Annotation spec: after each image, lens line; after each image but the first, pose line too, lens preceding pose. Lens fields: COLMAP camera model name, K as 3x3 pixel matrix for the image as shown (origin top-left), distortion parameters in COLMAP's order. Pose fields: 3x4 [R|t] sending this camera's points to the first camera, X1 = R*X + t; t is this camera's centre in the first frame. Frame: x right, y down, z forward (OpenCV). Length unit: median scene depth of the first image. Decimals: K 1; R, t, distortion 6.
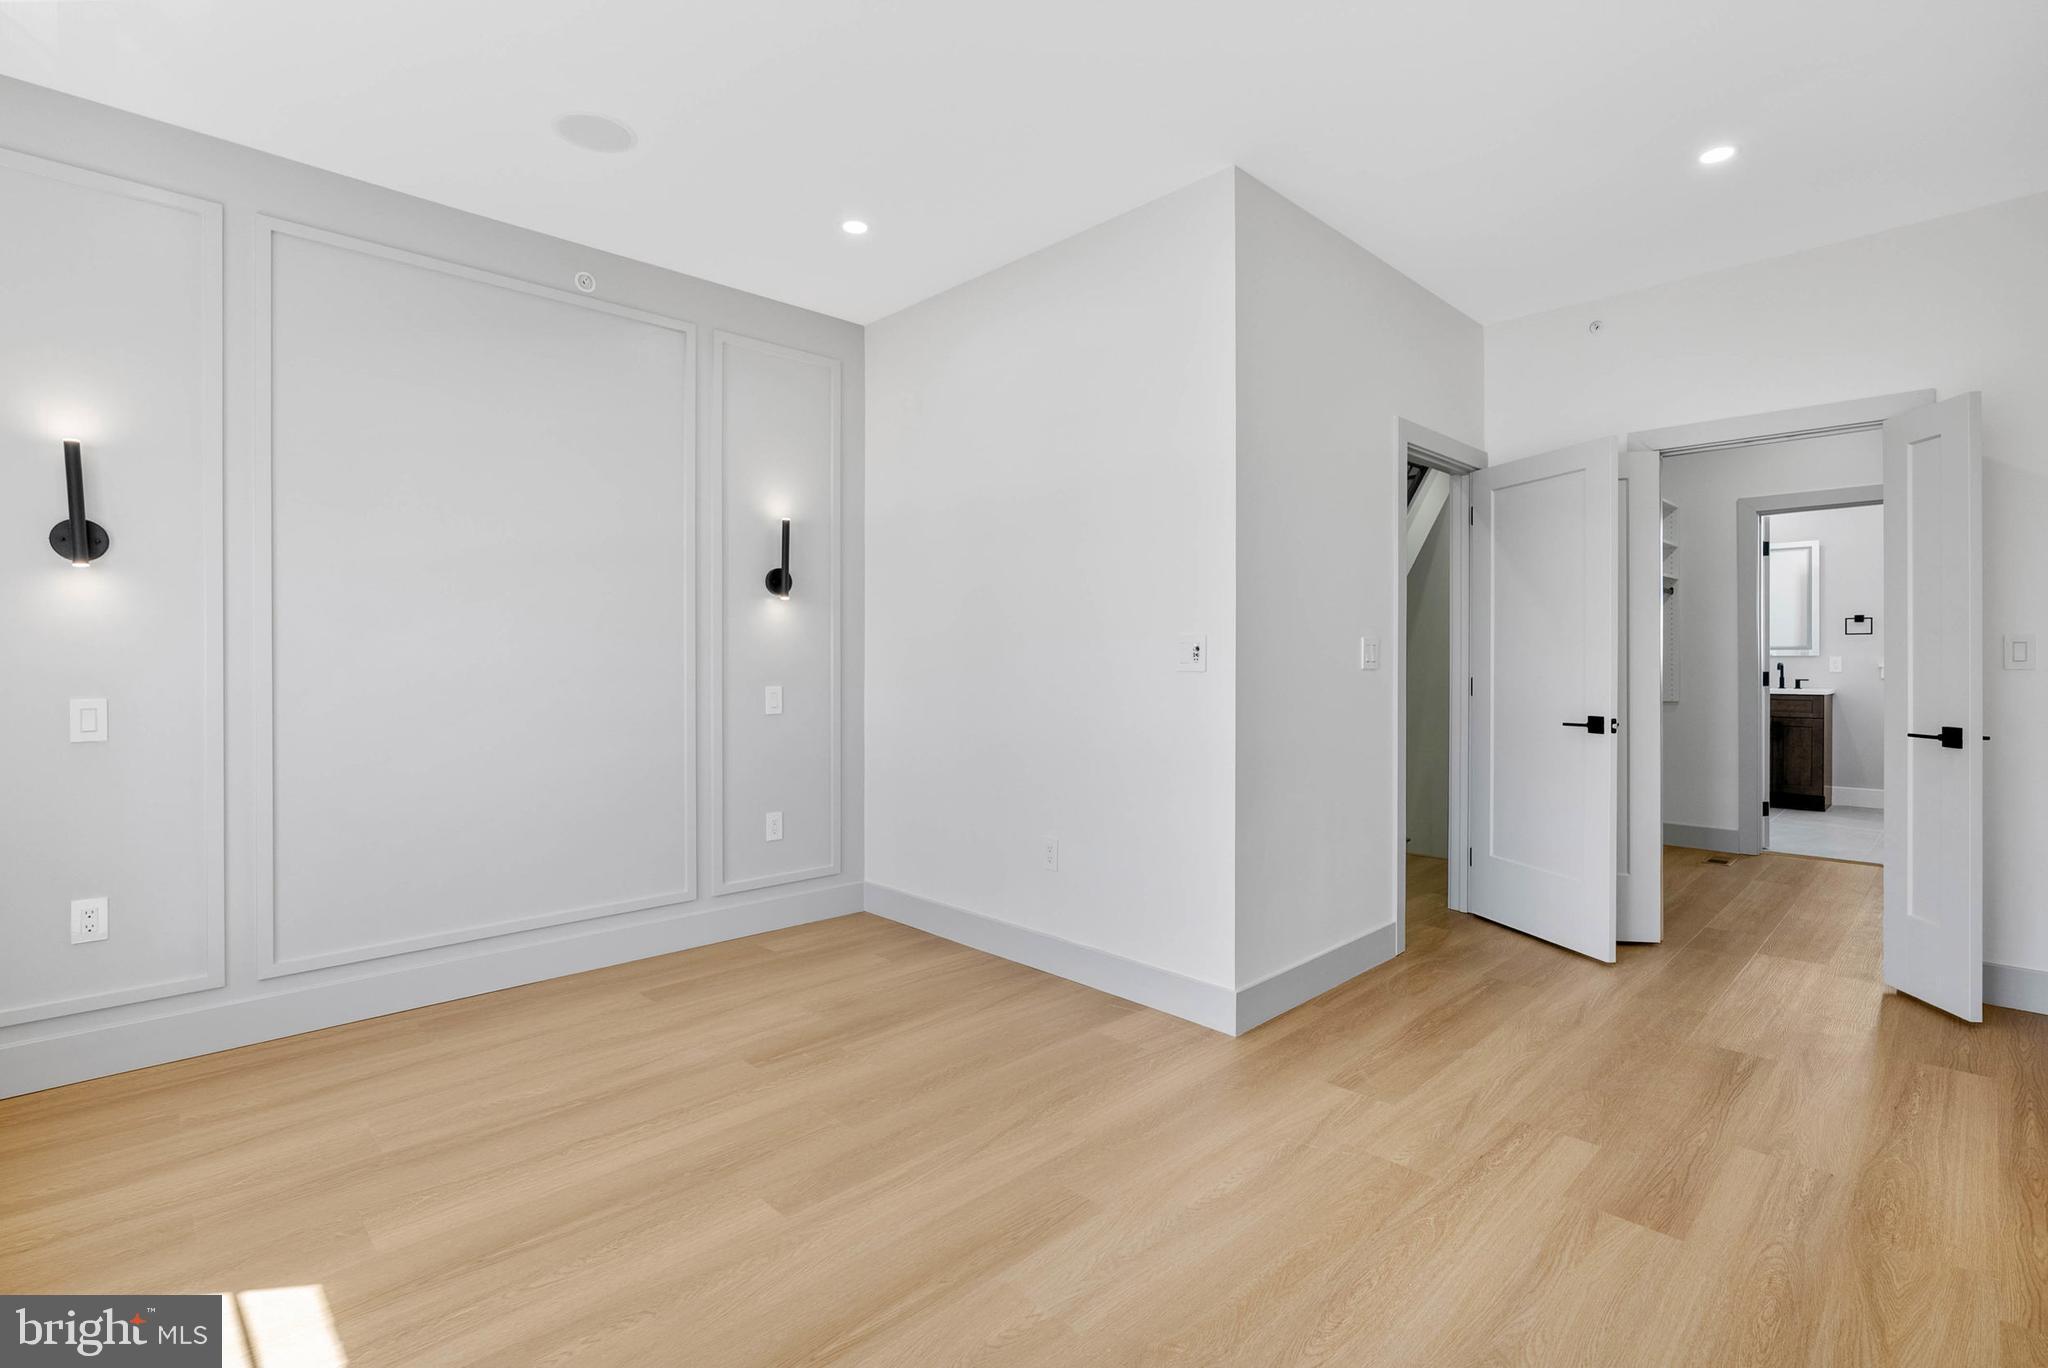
lens RADIAL K [[944.4, 0, 1034.0], [0, 944.4, 671.8], [0, 0, 1]] dist [-0.006295, 0.001242]
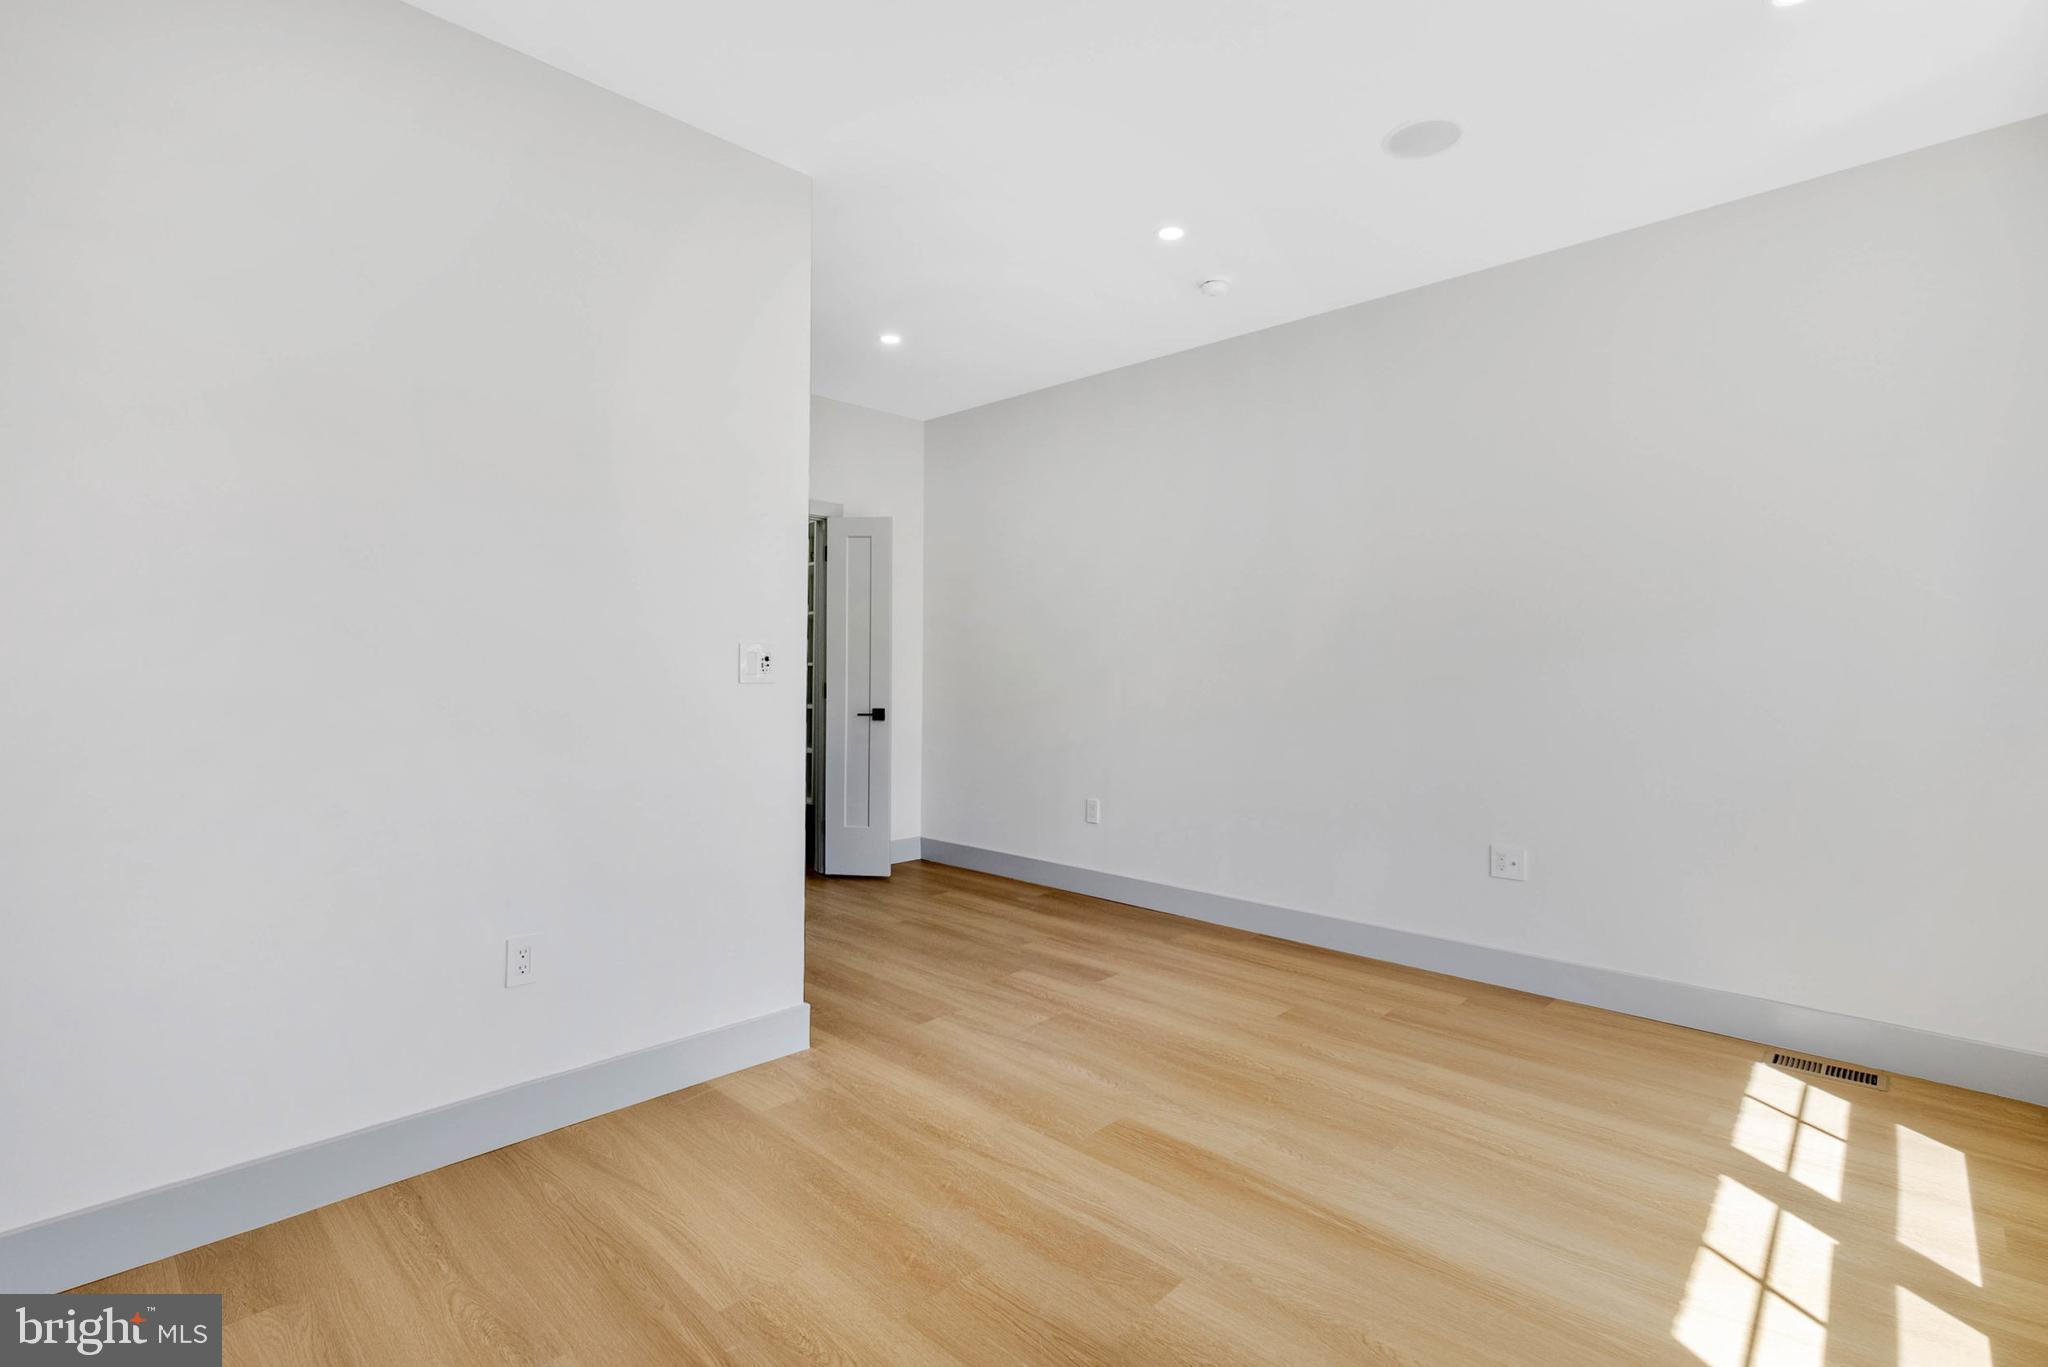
lens RADIAL K [[944.4, 0, 1042.5], [0, 944.4, 680.8], [0, 0, 1]] dist [-0.006295, 0.001242]
pose [[-0.037094, -0.009748, 0.999264, -0.950530], [0.008307, 0.999915, 0.010062, -0.012372], [-0.999277, 0.008674, -0.037010, 0.946185]]
